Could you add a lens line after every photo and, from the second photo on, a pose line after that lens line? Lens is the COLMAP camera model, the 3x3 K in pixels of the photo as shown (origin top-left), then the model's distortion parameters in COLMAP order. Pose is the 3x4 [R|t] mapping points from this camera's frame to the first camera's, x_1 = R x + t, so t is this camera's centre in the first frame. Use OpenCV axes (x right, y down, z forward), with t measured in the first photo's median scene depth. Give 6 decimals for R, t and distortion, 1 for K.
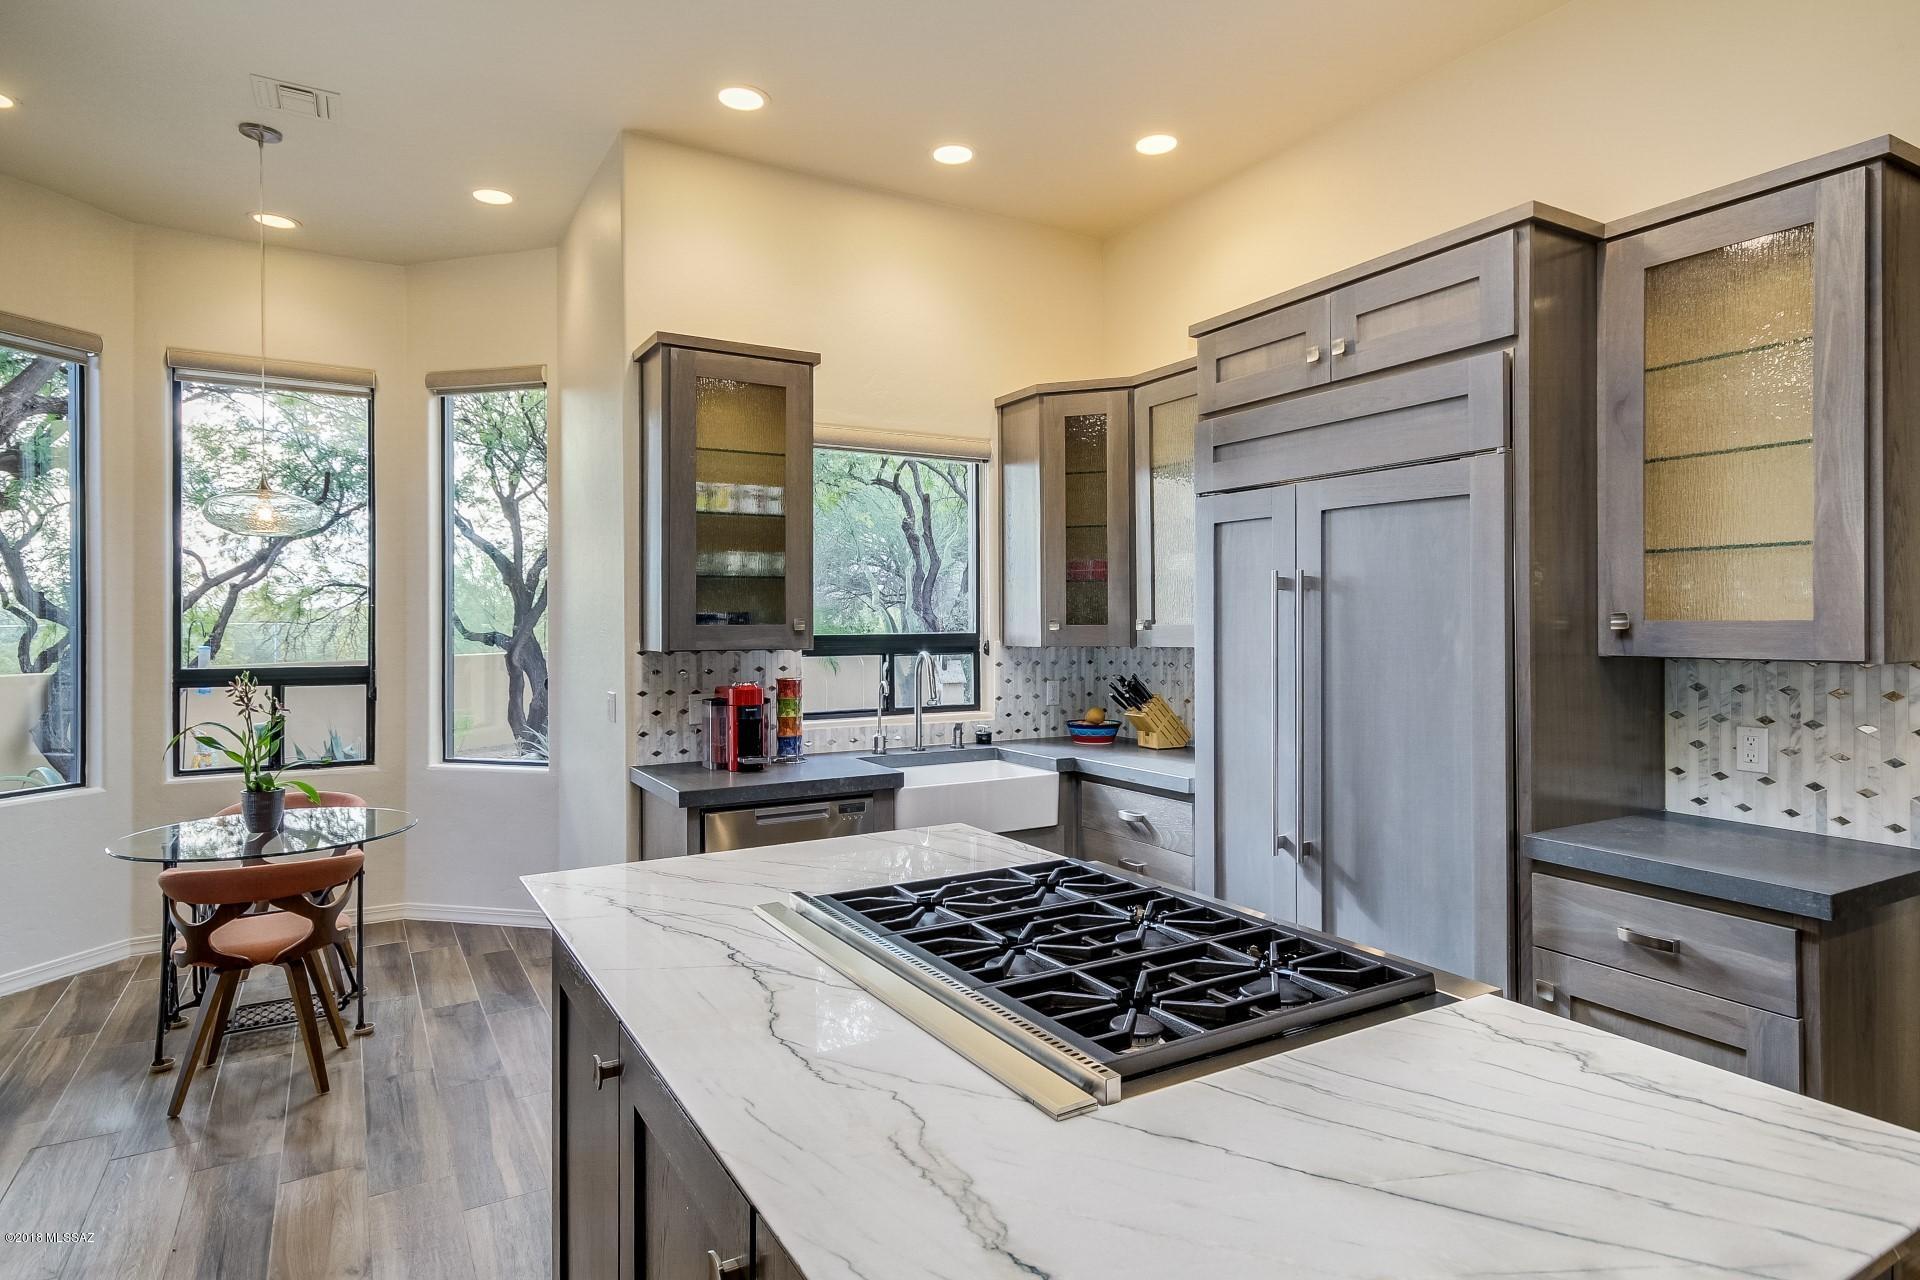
lens RADIAL K [[1054.1, 0, 964.7], [0, 1054.1, 623.7], [0, 0, 1]] dist [0.012340, 0.004619]
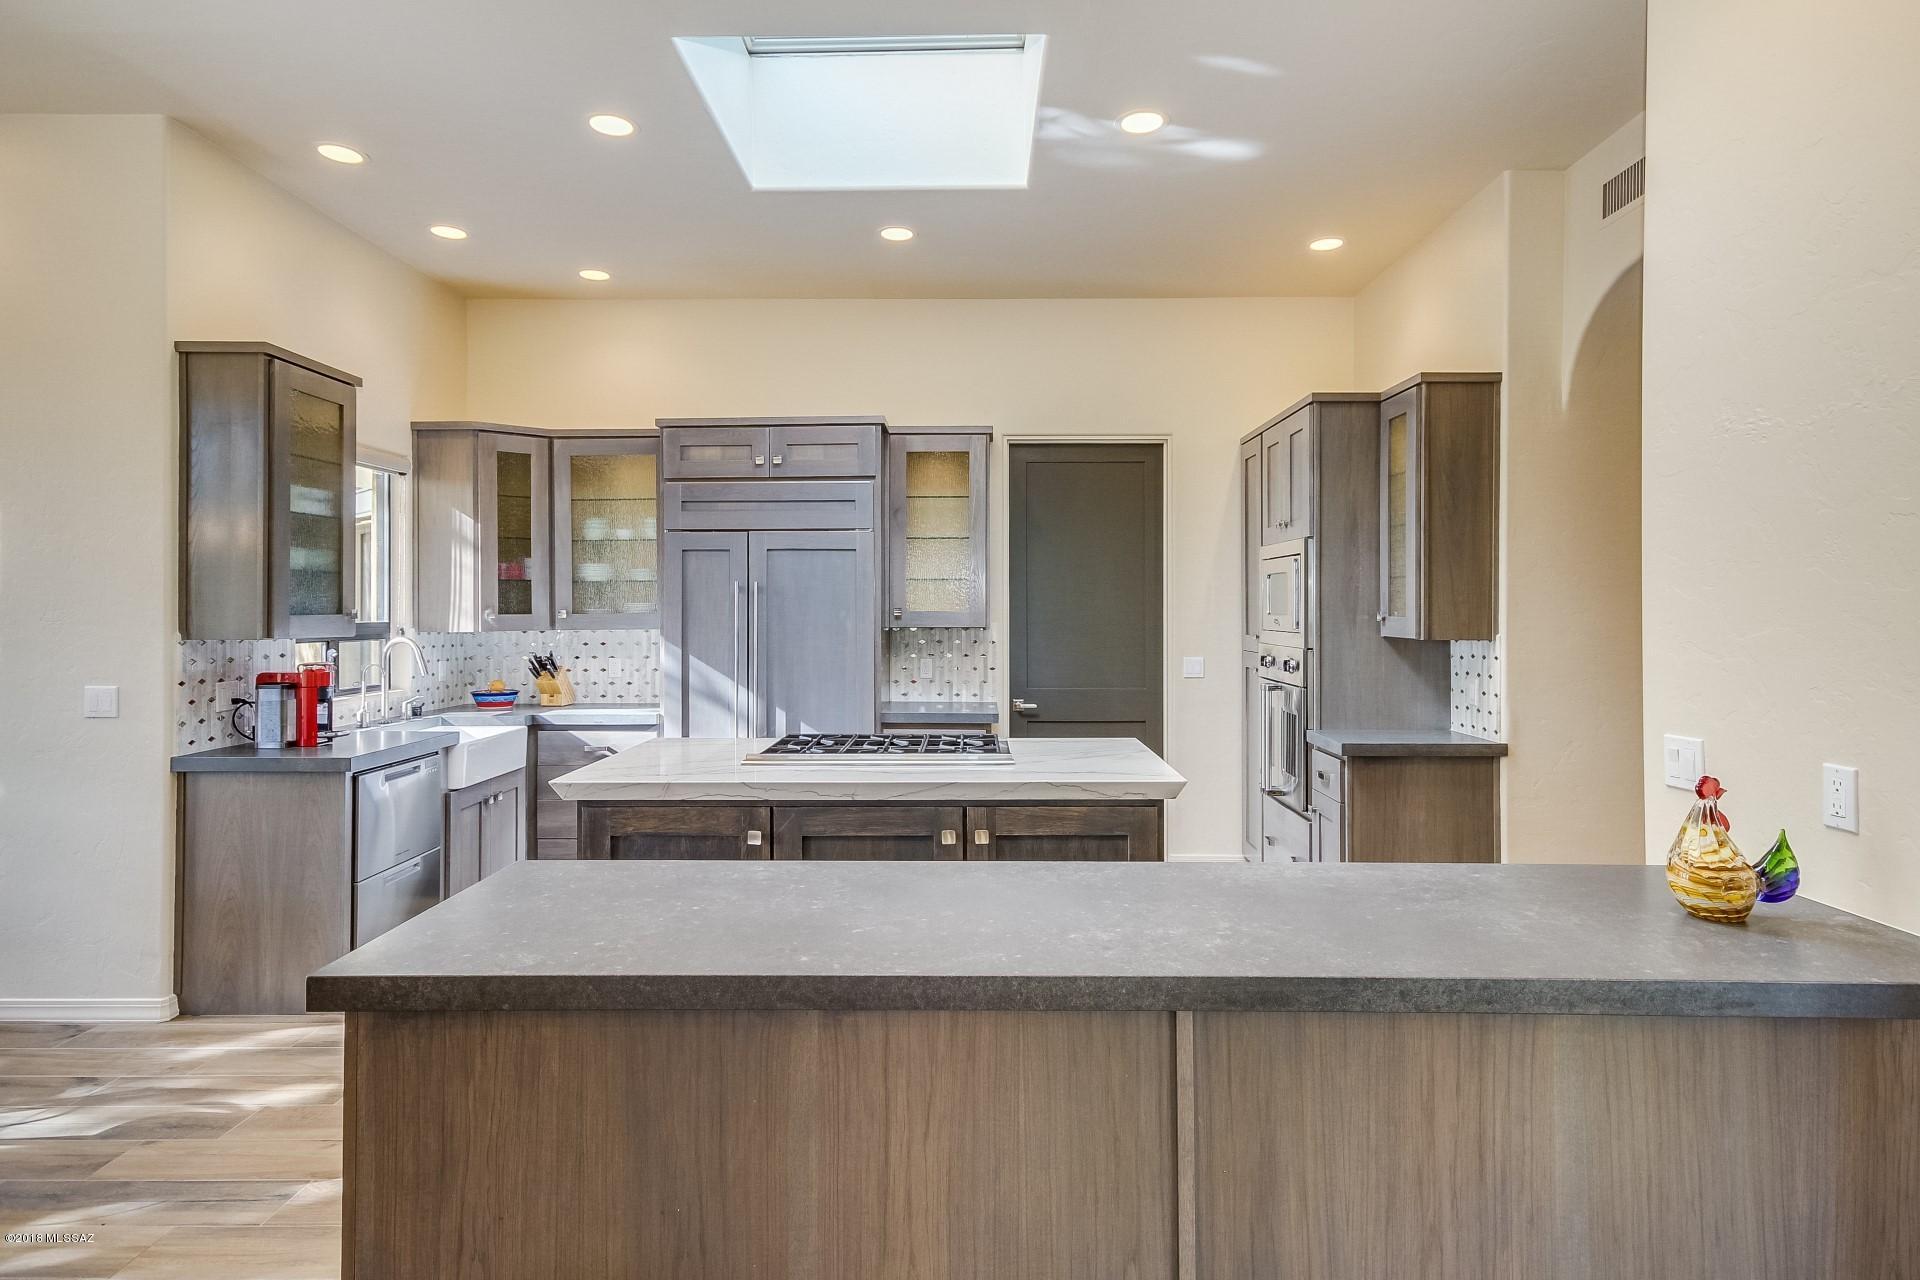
lens RADIAL K [[1054.1, 0, 961.2], [0, 1054.1, 603.2], [0, 0, 1]] dist [0.012340, 0.004619]
pose [[0.516619, 0.007843, 0.856179, -0.800287], [0.001883, 0.999945, -0.010296, 0.001904], [-0.856213, 0.006931, 0.516576, -0.156010]]
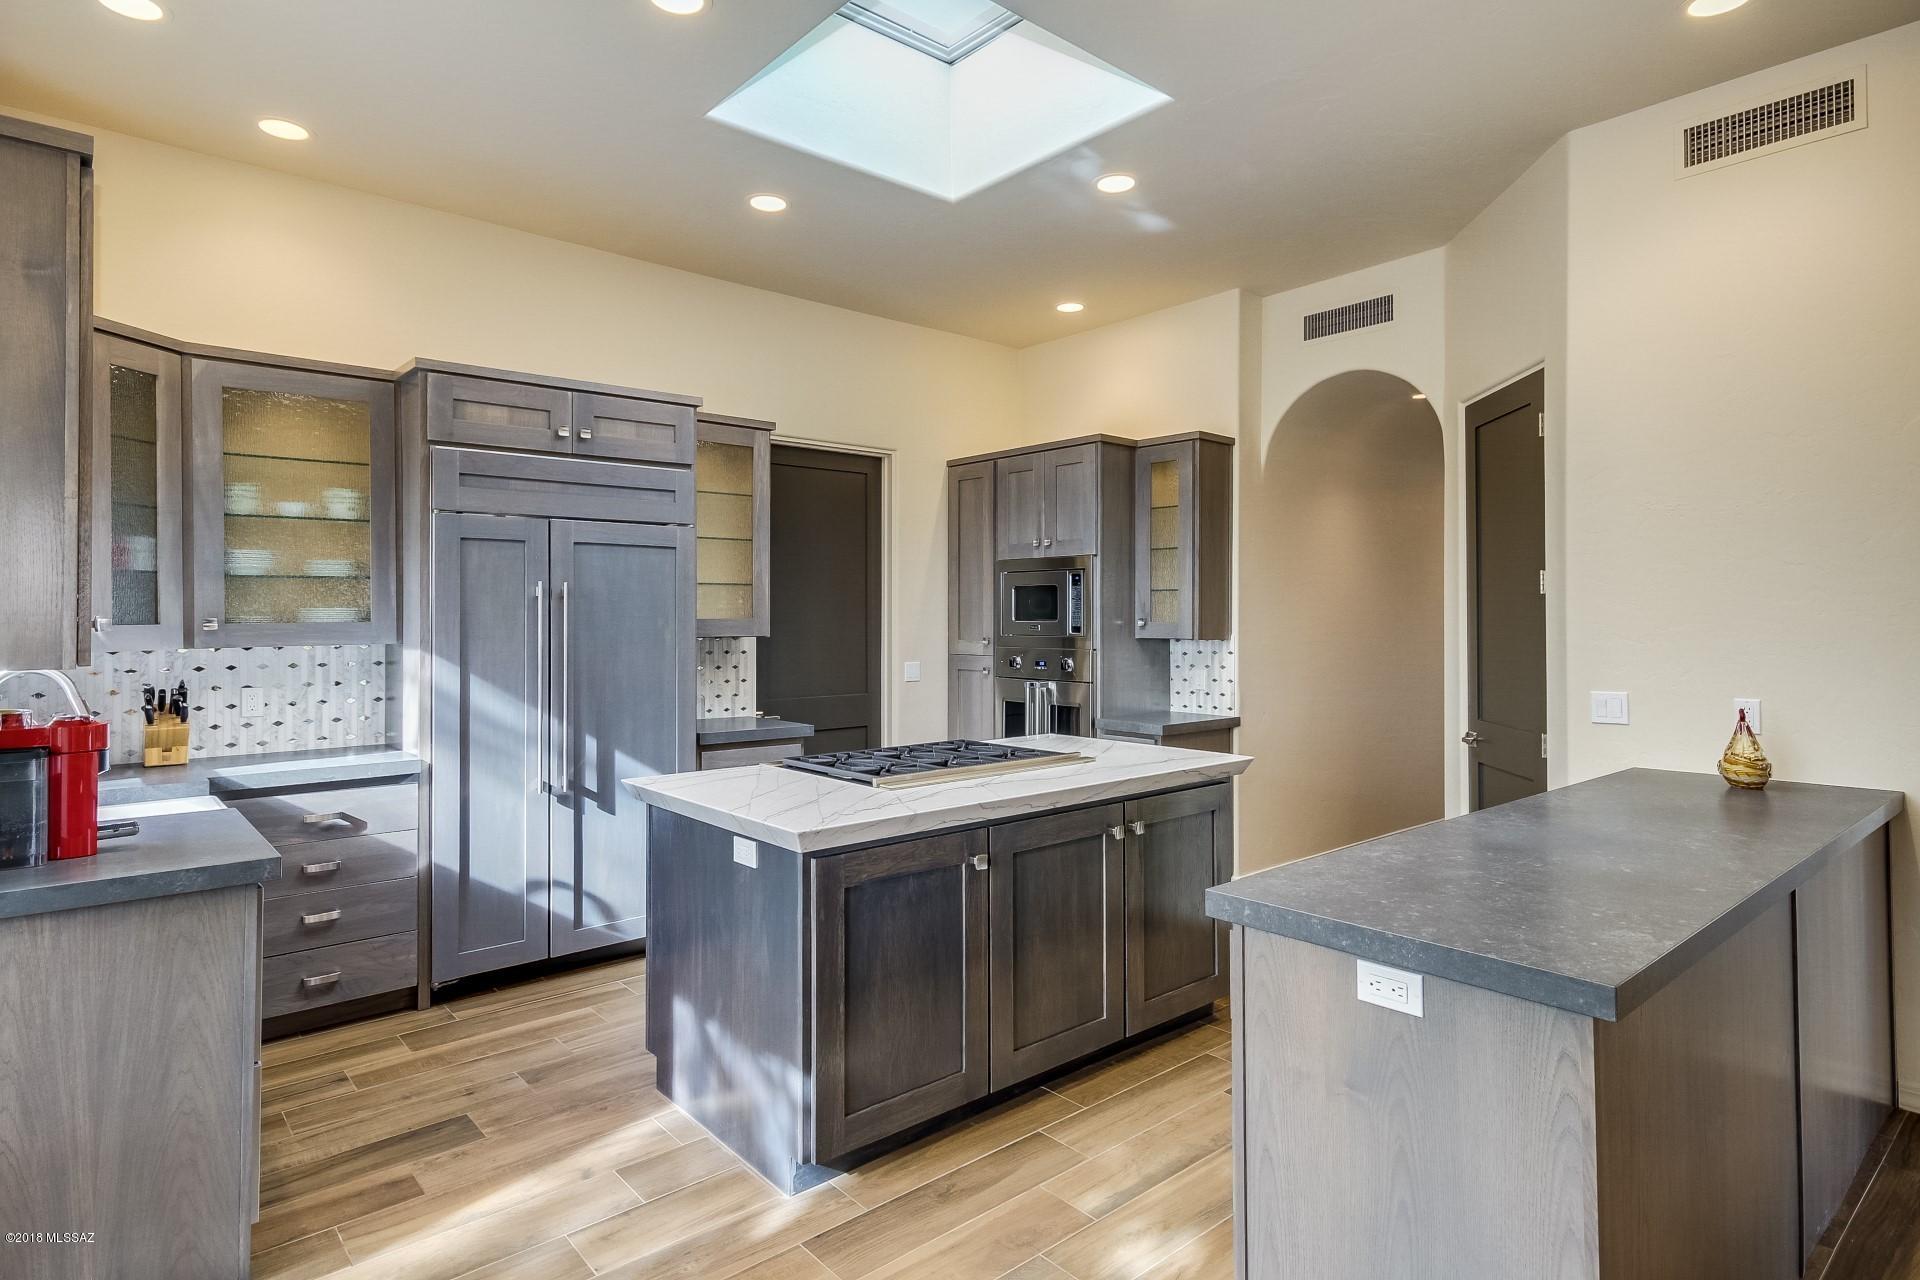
lens RADIAL K [[1054.1, 0, 983.6], [0, 1054.1, 605.3], [0, 0, 1]] dist [0.012340, 0.004619]
pose [[-0.199179, 0.014322, 0.979858, -0.931186], [0.005527, 0.999894, -0.013491, 0.000797], [-0.979947, 0.002728, -0.199237, 0.584578]]
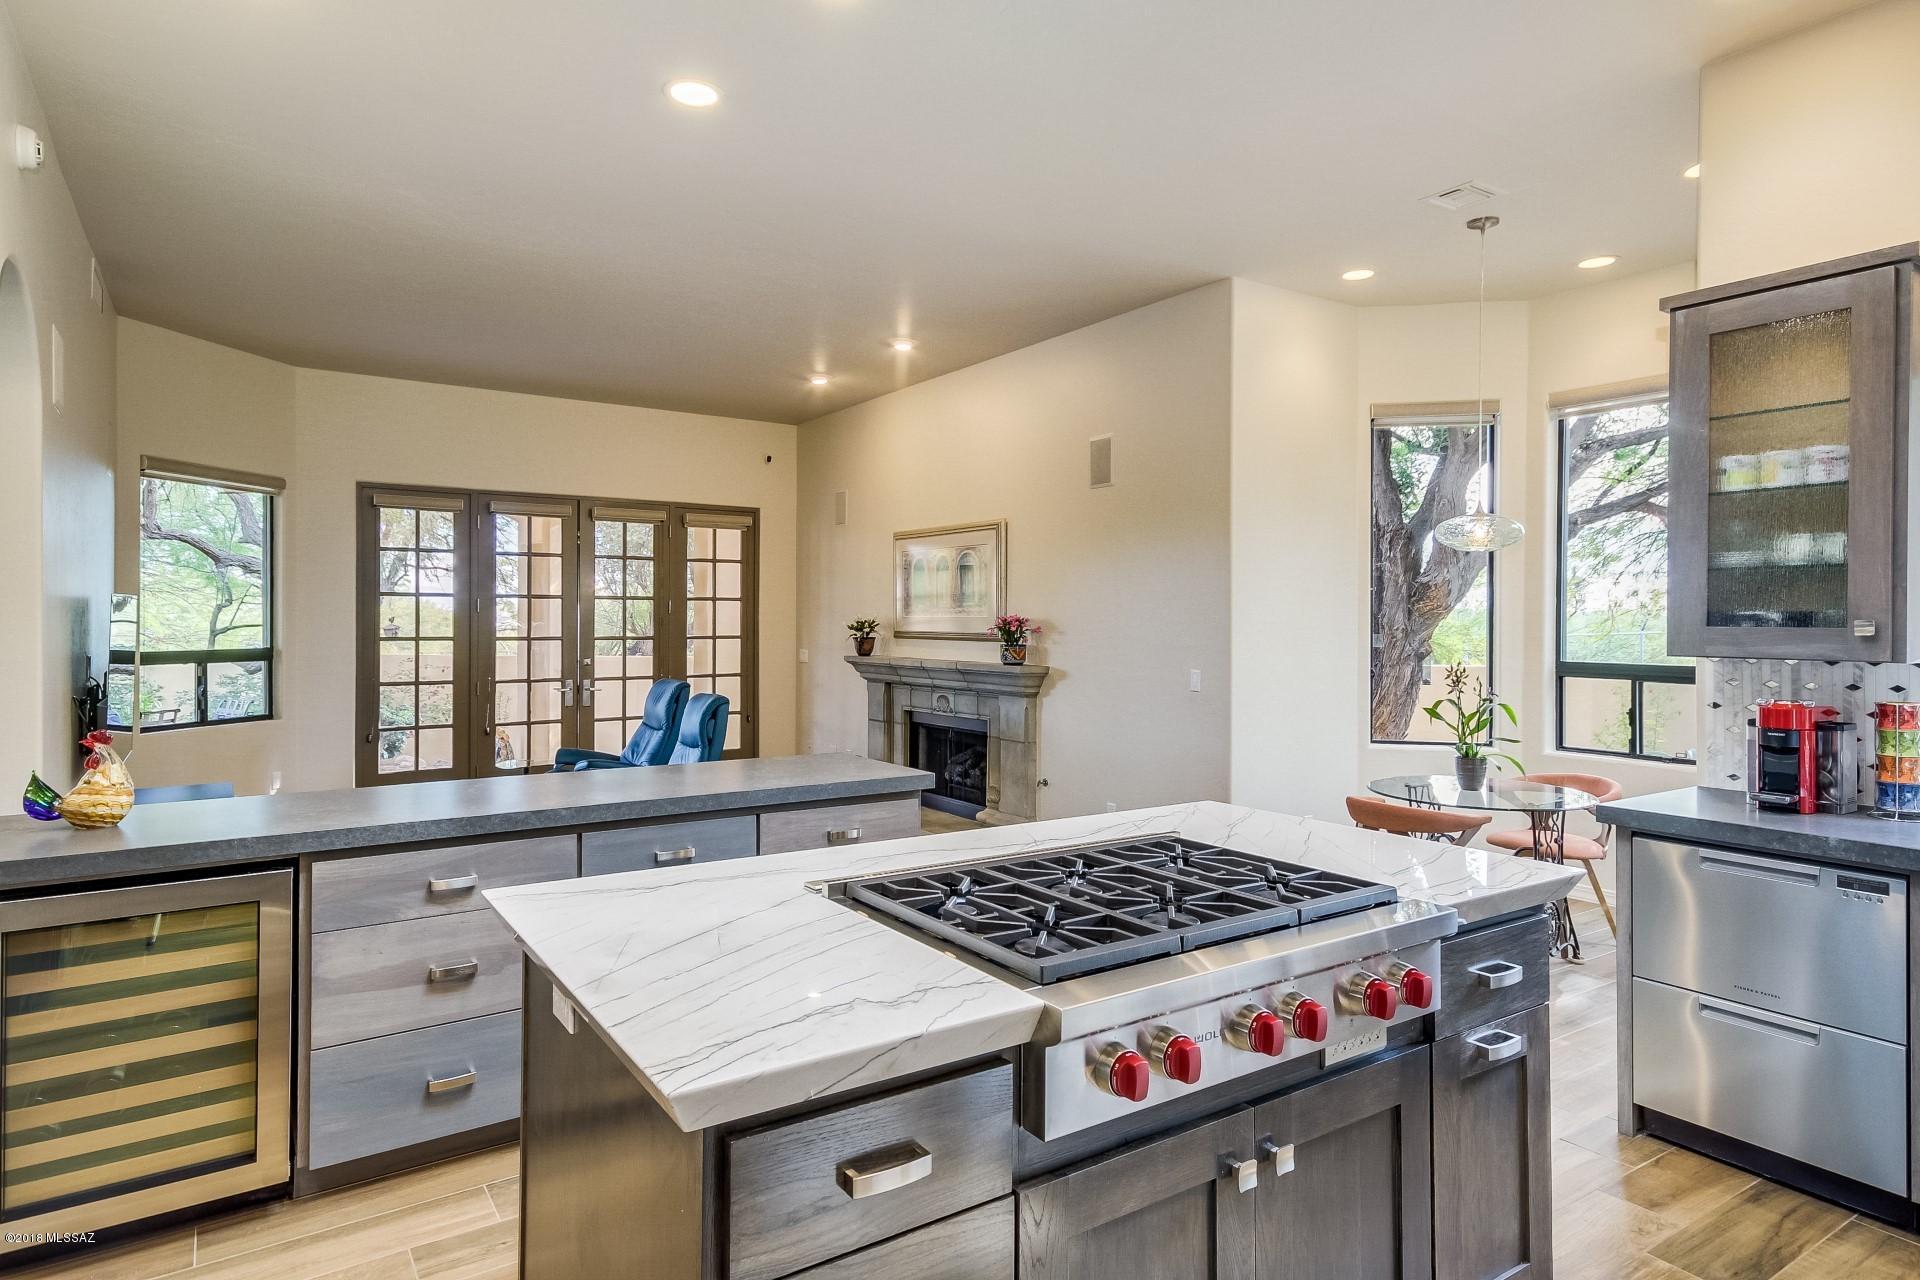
lens RADIAL K [[1054.1, 0, 941.1], [0, 1054.1, 629.9], [0, 0, 1]] dist [0.012340, 0.004619]
pose [[0.062456, 0.013813, -0.997952, 0.540831], [-0.007376, 0.999883, 0.013379, -0.003207], [0.998020, 0.006525, 0.062551, 0.310832]]
